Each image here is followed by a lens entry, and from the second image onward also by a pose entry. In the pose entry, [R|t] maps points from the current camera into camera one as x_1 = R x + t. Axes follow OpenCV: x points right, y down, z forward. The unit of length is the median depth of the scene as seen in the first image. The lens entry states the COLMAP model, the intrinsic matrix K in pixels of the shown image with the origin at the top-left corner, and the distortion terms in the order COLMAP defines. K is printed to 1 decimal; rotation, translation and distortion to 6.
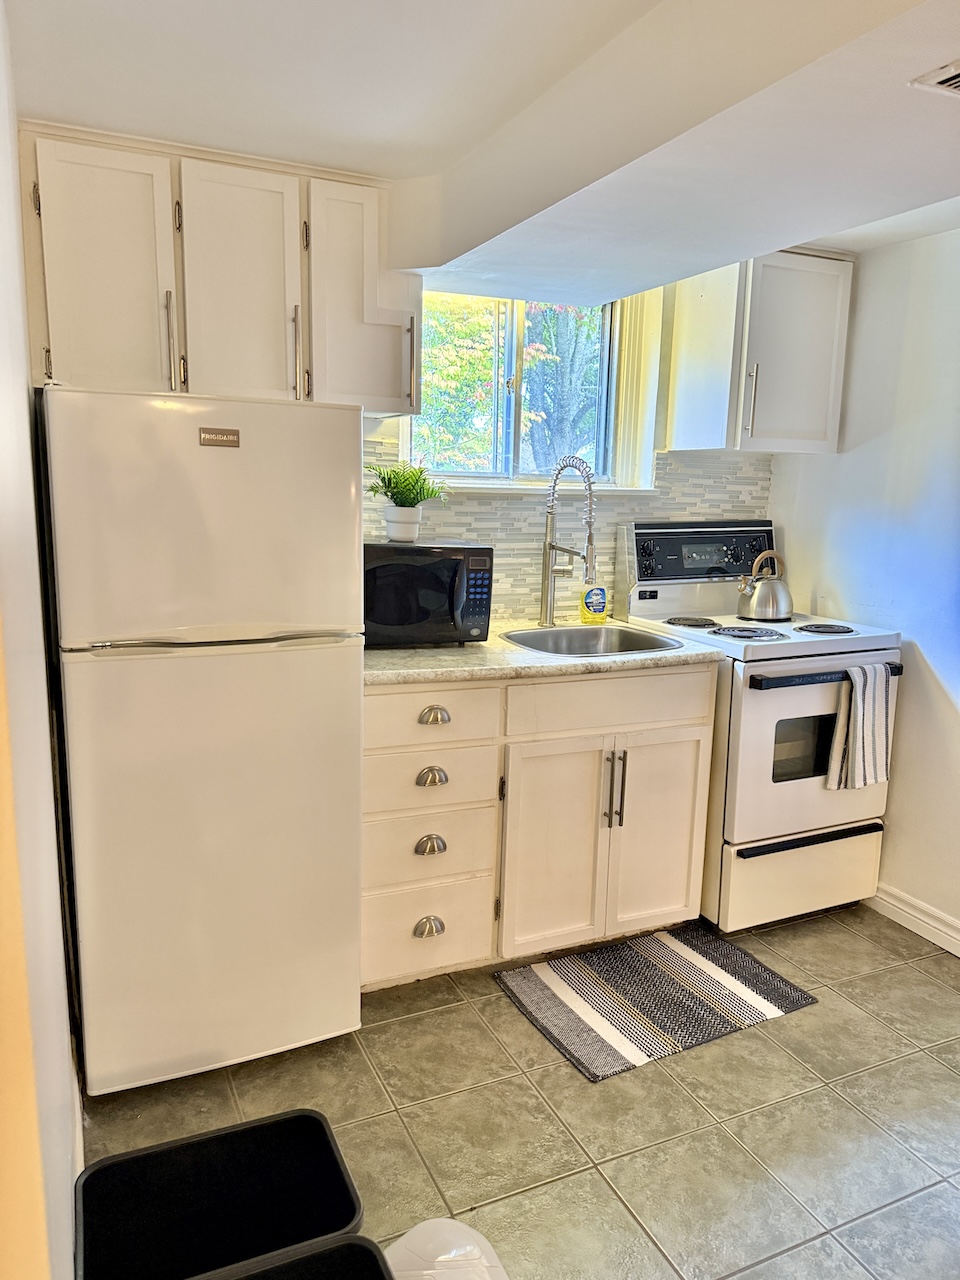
lens RADIAL K [[898.7, 0, 471.5], [0, 898.7, 638.3], [0, 0, 1]] dist [-0.002246, -0.027992]
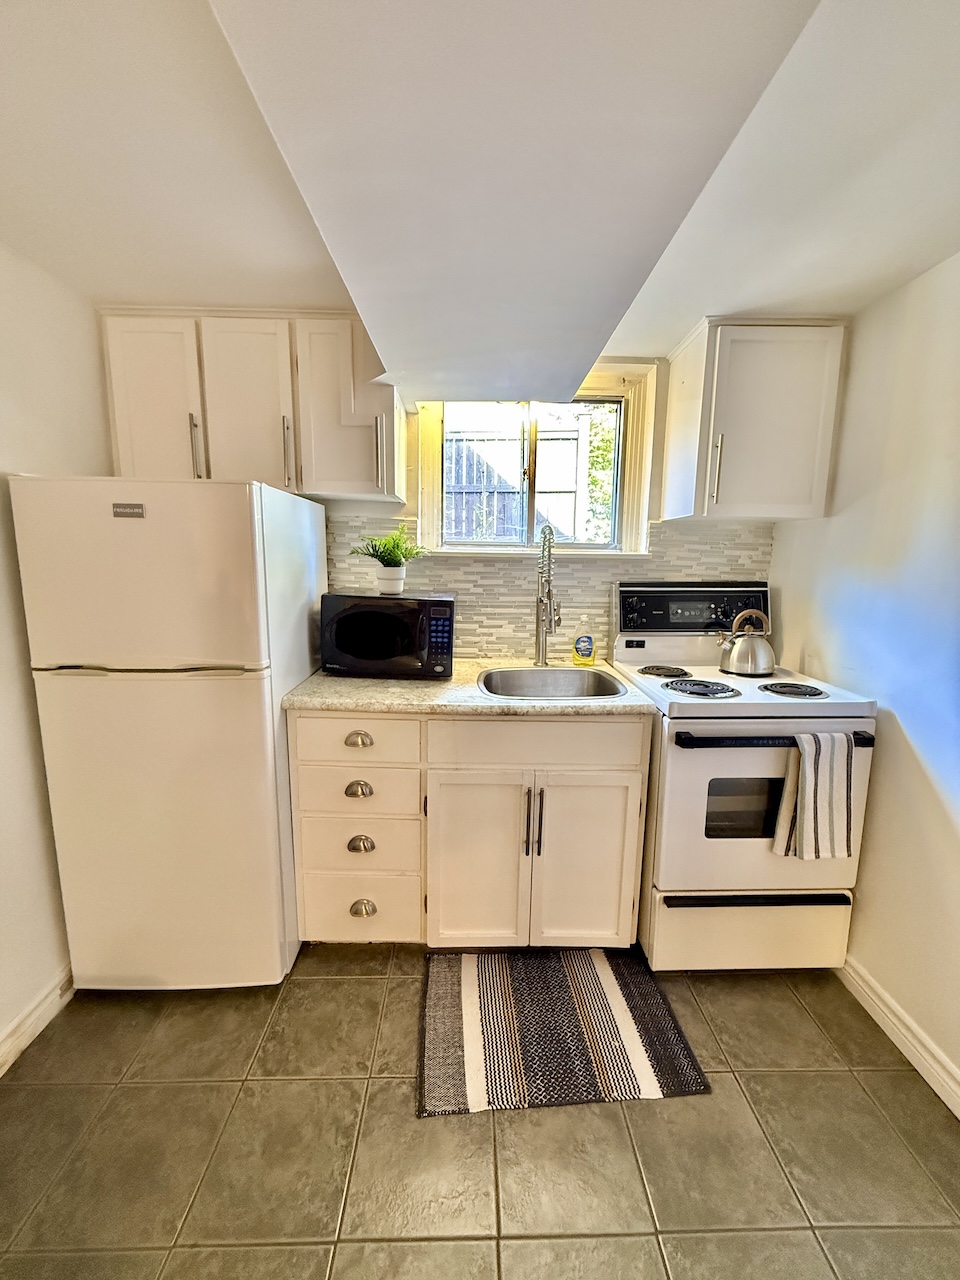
lens RADIAL K [[514.2, 0, 470.4], [0, 514.2, 632.7], [0, 0, 1]] dist [-0.015889, 0.004411]
pose [[0.919318, 0.049849, -0.390346, 0.311422], [-0.060799, 0.998026, -0.015737, -0.047107], [0.388791, 0.038200, 0.920534, 0.362098]]
